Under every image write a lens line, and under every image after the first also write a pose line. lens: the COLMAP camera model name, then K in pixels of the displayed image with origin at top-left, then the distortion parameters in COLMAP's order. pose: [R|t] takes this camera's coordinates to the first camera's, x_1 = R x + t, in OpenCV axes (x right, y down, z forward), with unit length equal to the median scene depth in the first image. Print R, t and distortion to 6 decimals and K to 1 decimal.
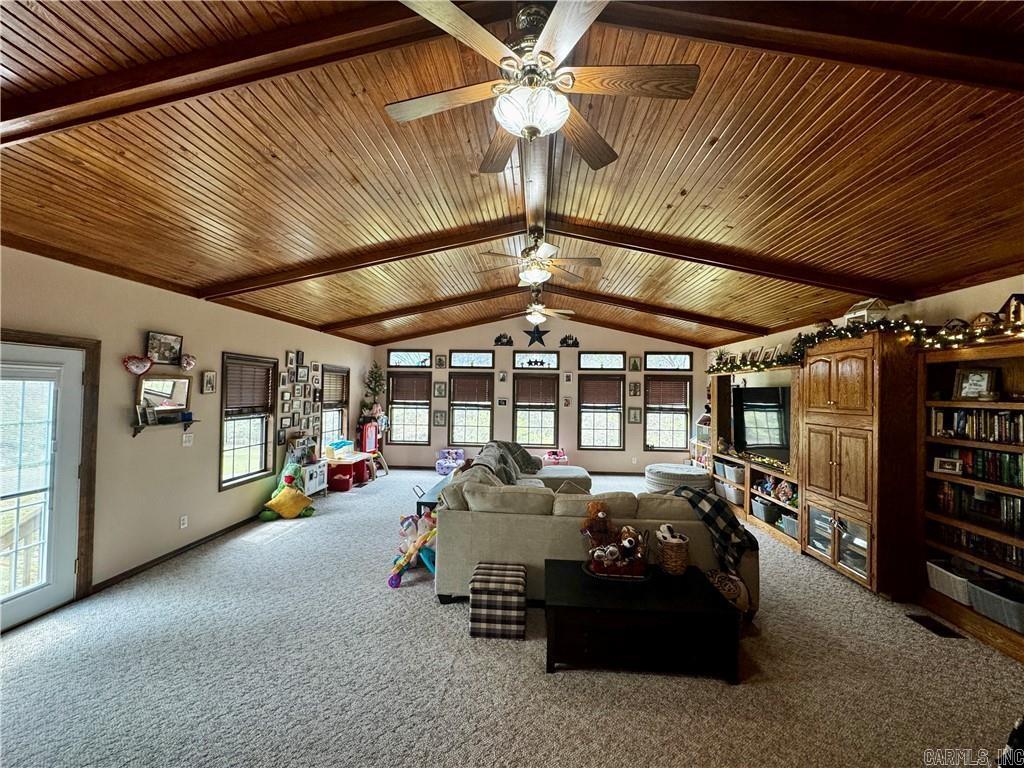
lens RADIAL K [[408.9, 0, 511.3], [0, 408.9, 384.6], [0, 0, 1]] dist [-0.002632, 0.000083]
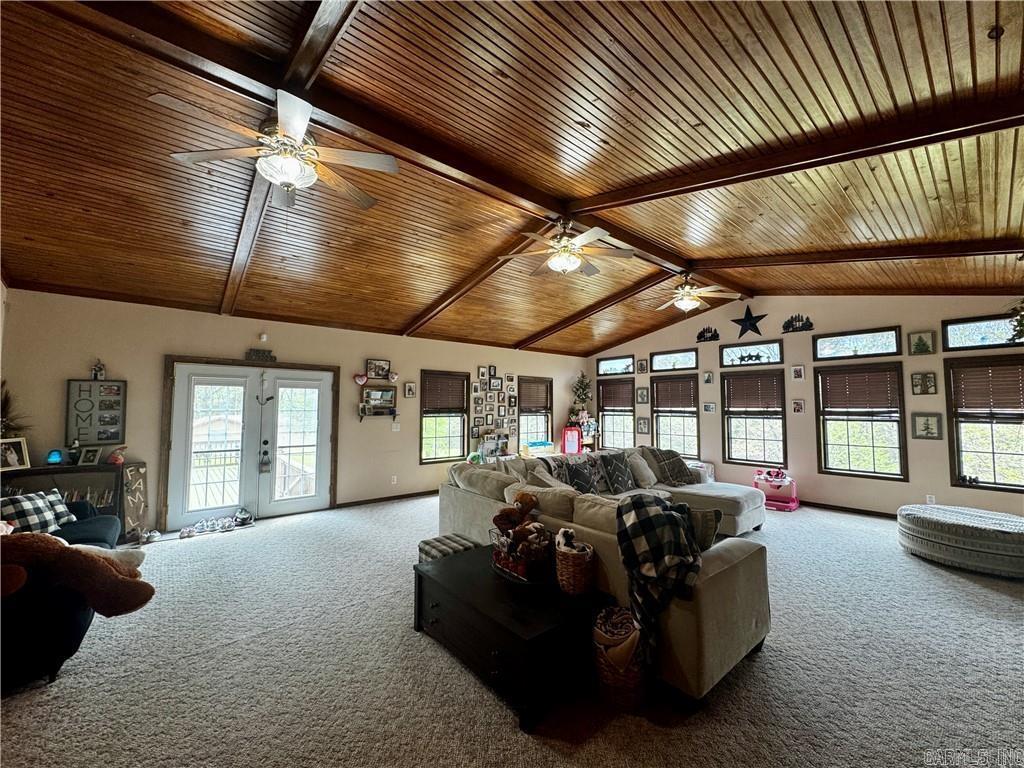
lens RADIAL K [[408.9, 0, 511.9], [0, 408.9, 382.6], [0, 0, 1]] dist [-0.002632, 0.000083]
pose [[0.687931, -0.057135, -0.723524, 0.329326], [0.020569, 0.998031, -0.059255, 0.034675], [0.725485, 0.025882, 0.687752, 0.125809]]
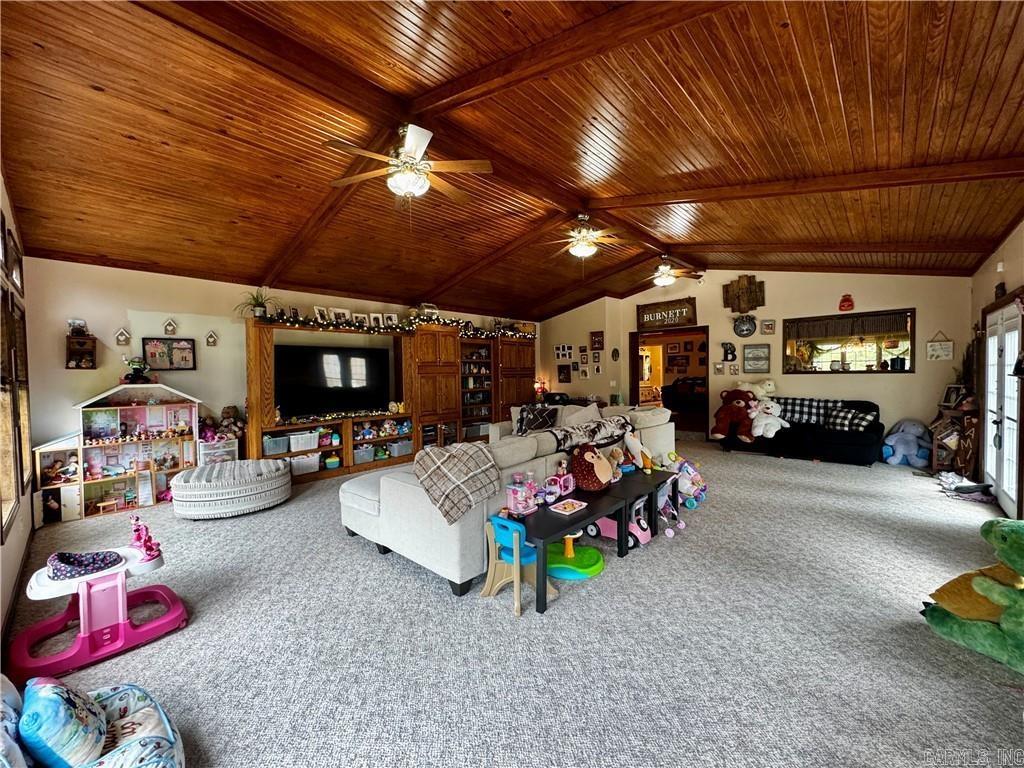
lens RADIAL K [[408.9, 0, 514.4], [0, 408.9, 383.2], [0, 0, 1]] dist [-0.002632, 0.000083]
pose [[-0.777880, -0.023283, 0.627981, -0.274354], [-0.008310, 0.999607, 0.026768, 0.045076], [-0.628358, 0.015604, -0.777768, 1.032697]]
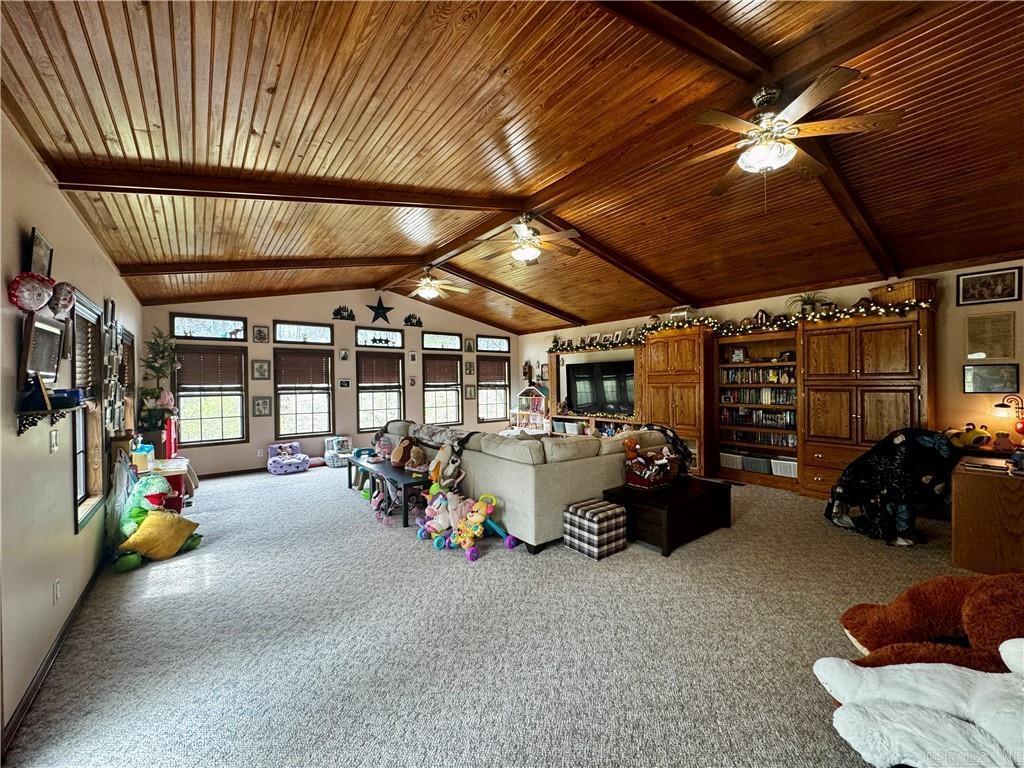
lens RADIAL K [[408.9, 0, 512.4], [0, 408.9, 383.6], [0, 0, 1]] dist [-0.002632, 0.000083]
pose [[0.749321, -0.026655, 0.661671, -0.353442], [0.013328, 0.999594, 0.025175, 0.026765], [-0.662073, -0.010046, 0.749372, 0.098978]]
